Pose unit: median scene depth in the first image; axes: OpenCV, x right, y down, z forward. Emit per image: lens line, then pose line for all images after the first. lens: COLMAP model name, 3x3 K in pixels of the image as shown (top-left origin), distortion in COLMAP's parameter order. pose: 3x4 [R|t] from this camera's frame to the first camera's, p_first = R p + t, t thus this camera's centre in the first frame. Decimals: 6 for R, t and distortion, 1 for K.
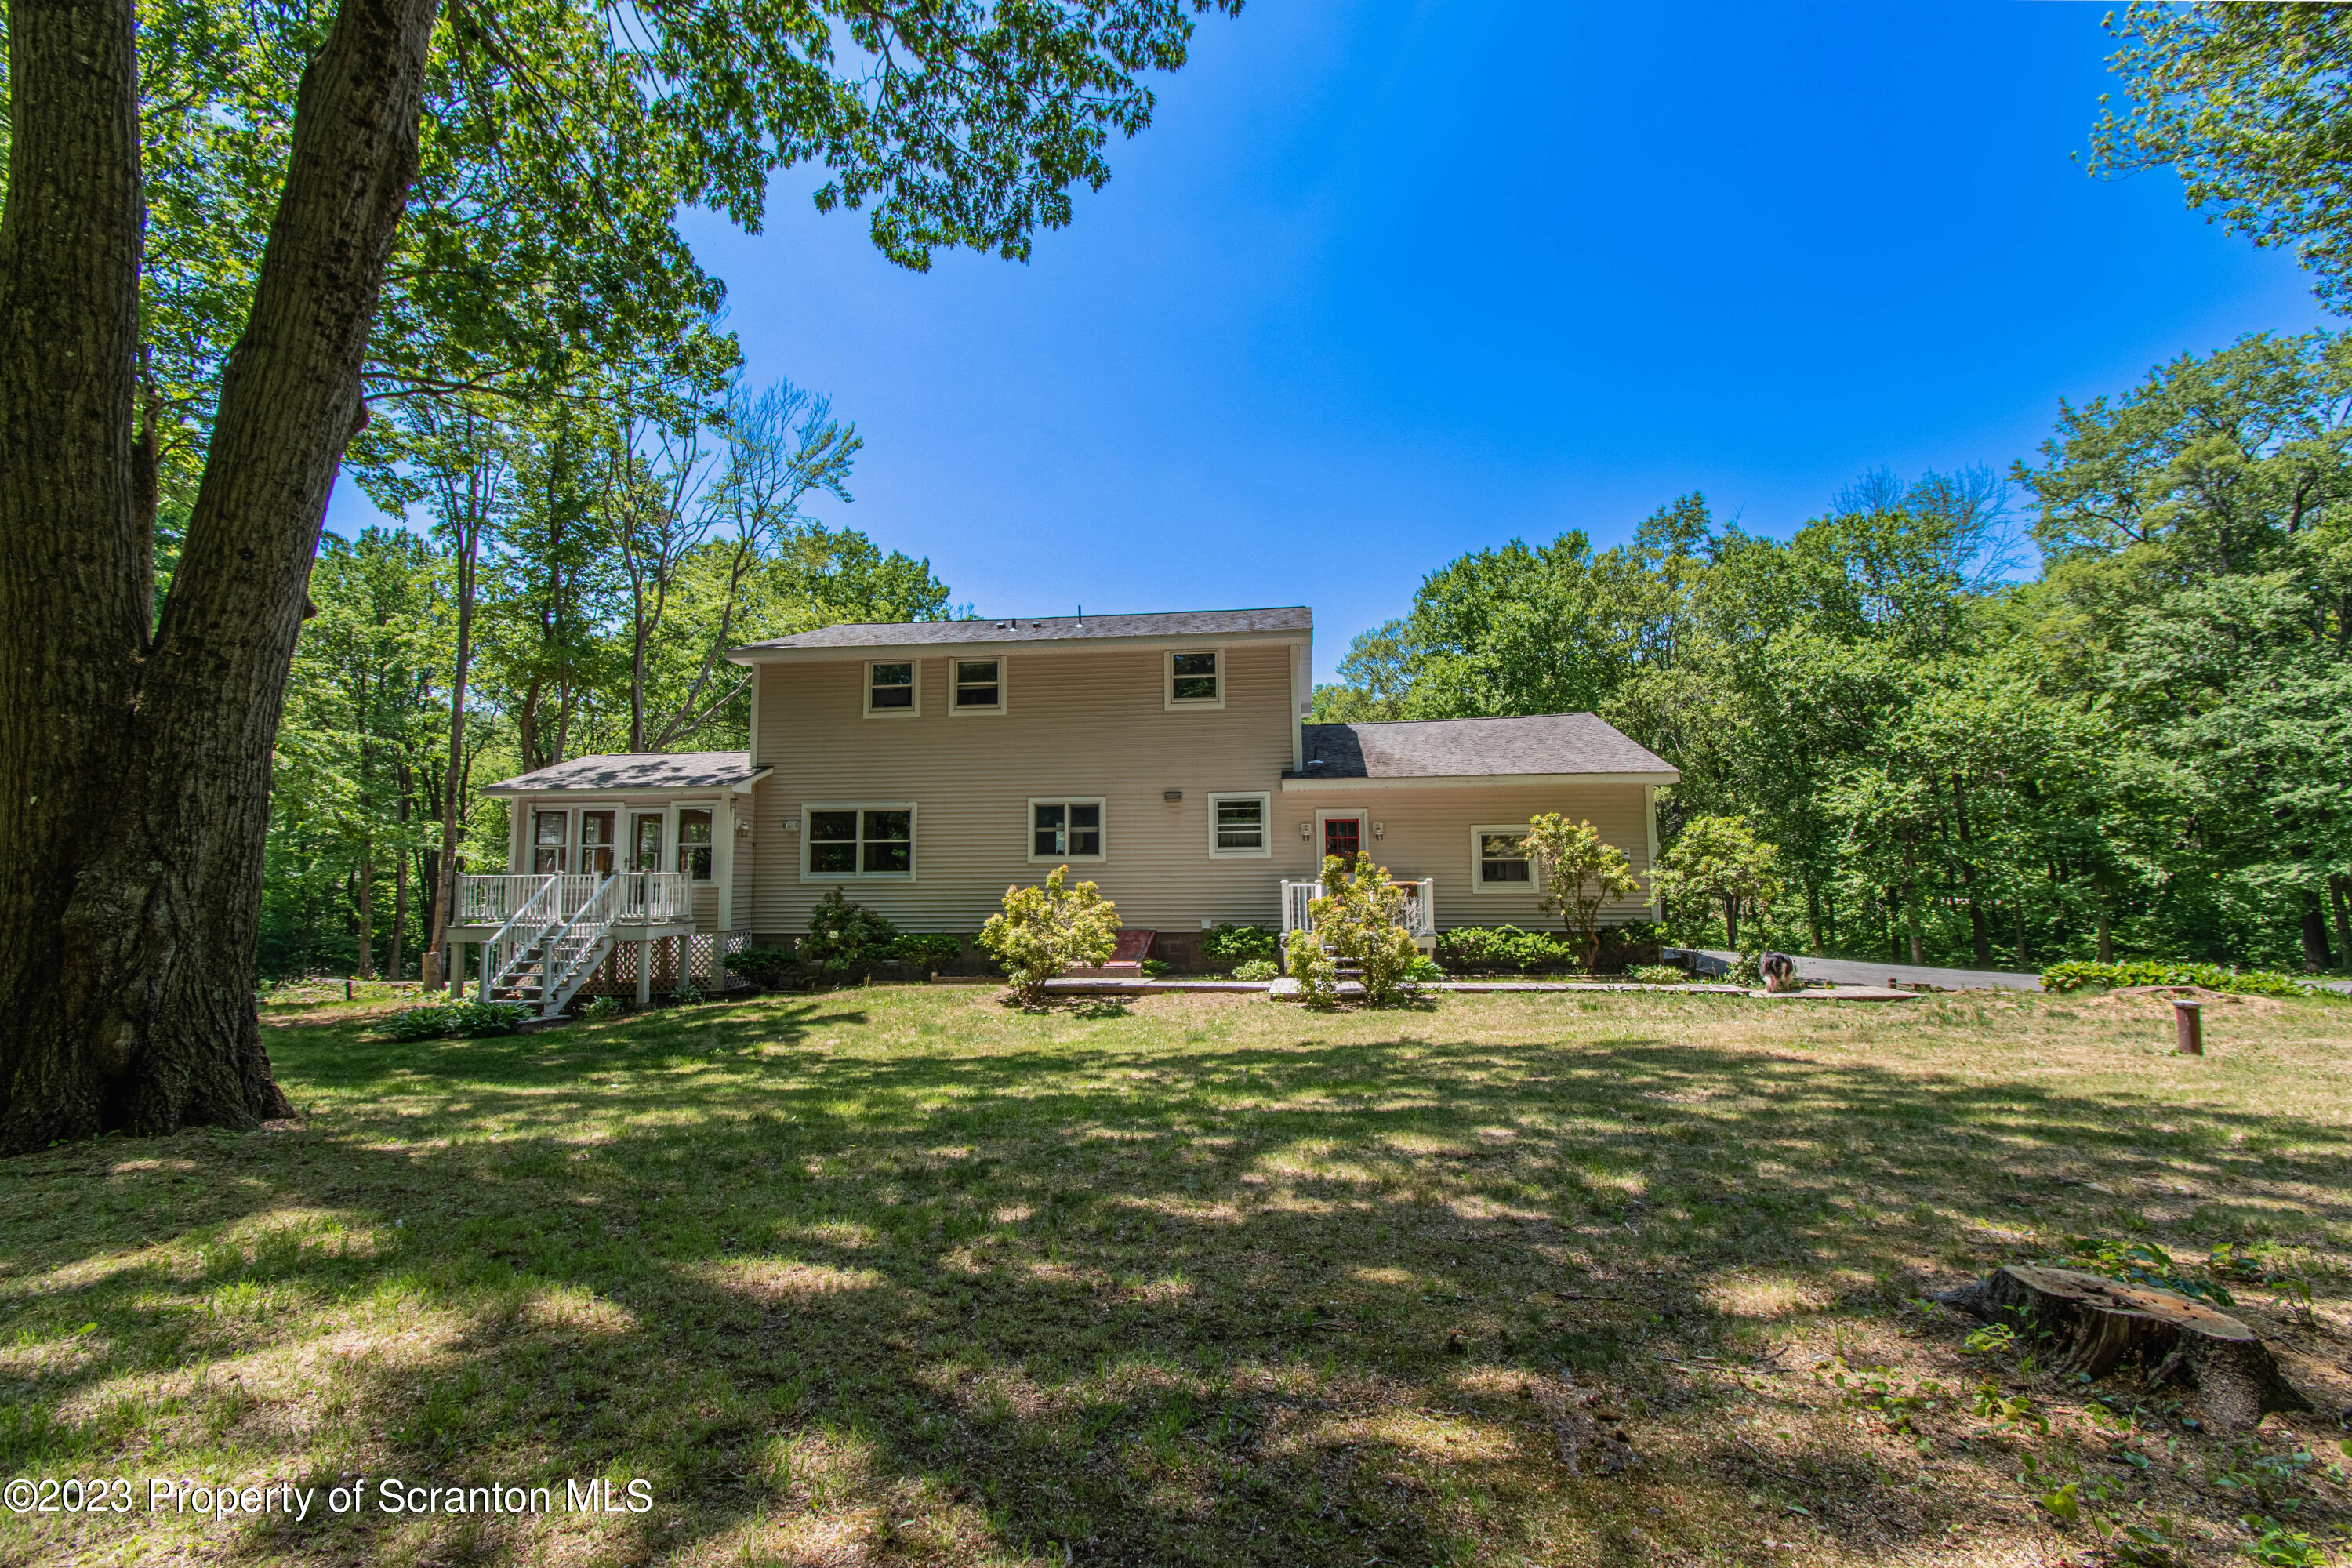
lens RADIAL K [[1057.0, 0, 1181.3], [0, 1057.0, 781.0], [0, 0, 1]] dist [-0.002081, -0.001088]
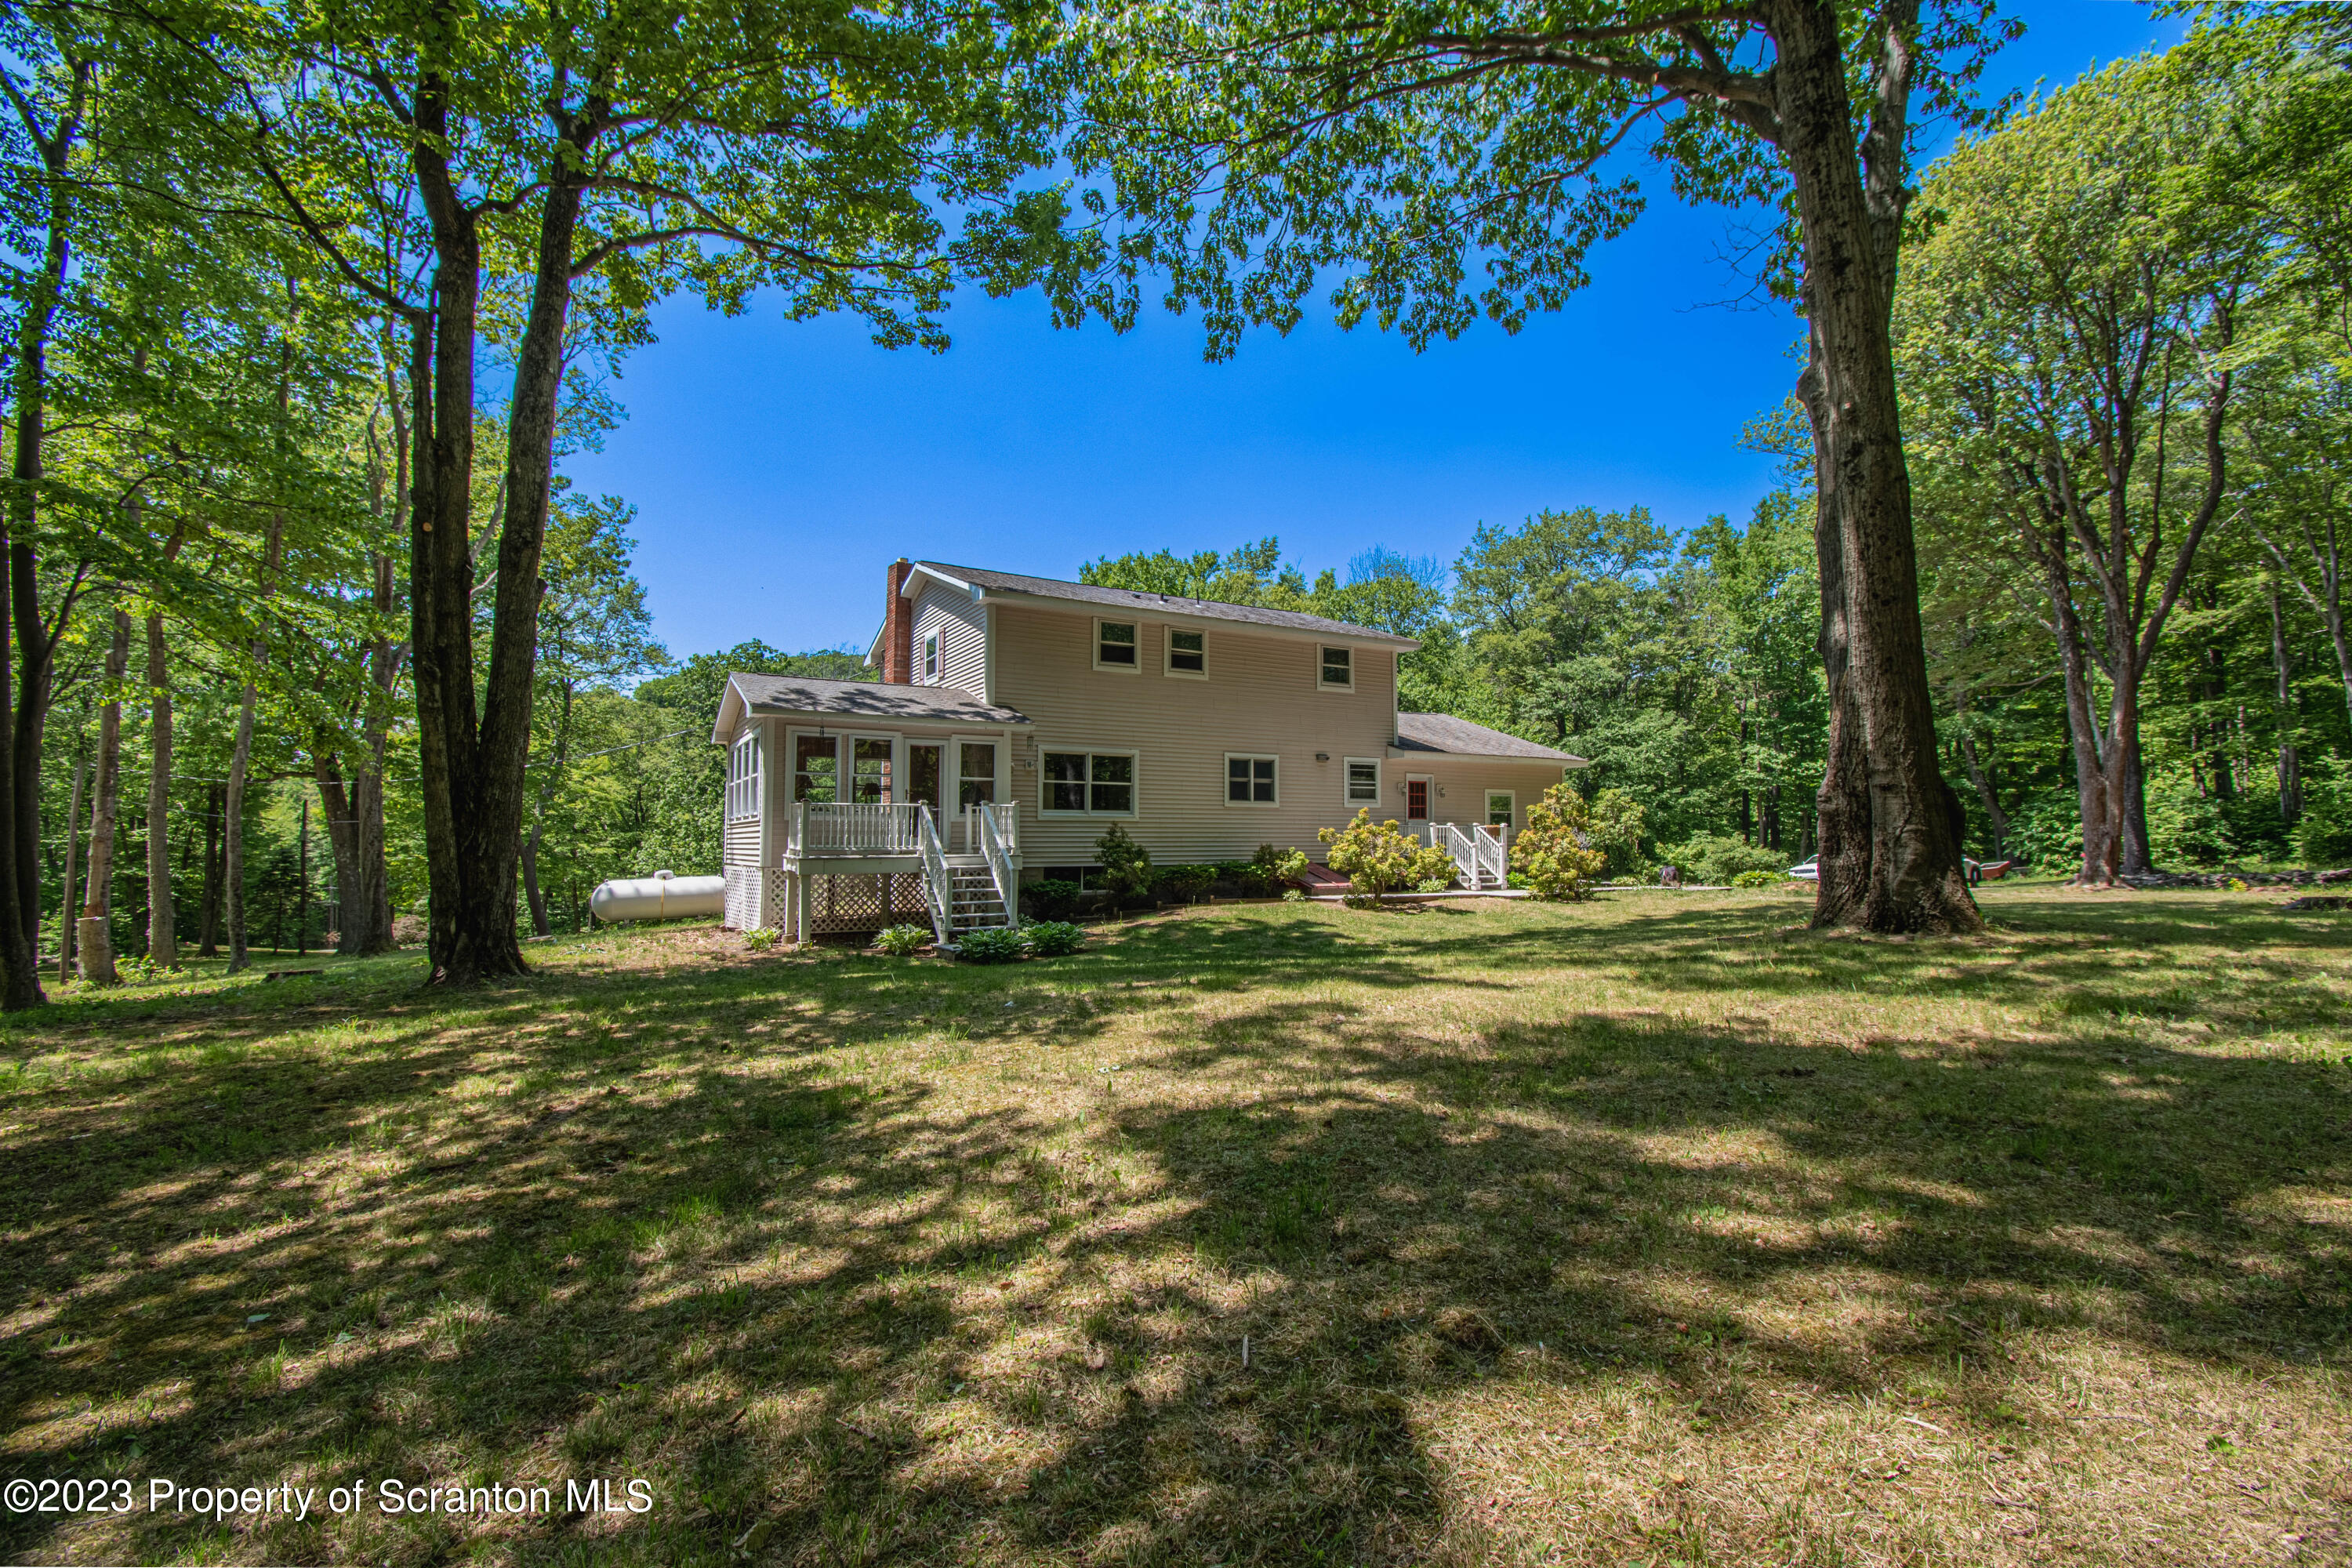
lens RADIAL K [[1057.0, 0, 1195.1], [0, 1057.0, 783.5], [0, 0, 1]] dist [-0.002081, -0.001088]
pose [[0.791439, 0.041167, 0.609860, -0.885847], [-0.061477, 0.998031, 0.012412, 0.037967], [-0.608149, -0.047316, 0.792412, 0.072876]]
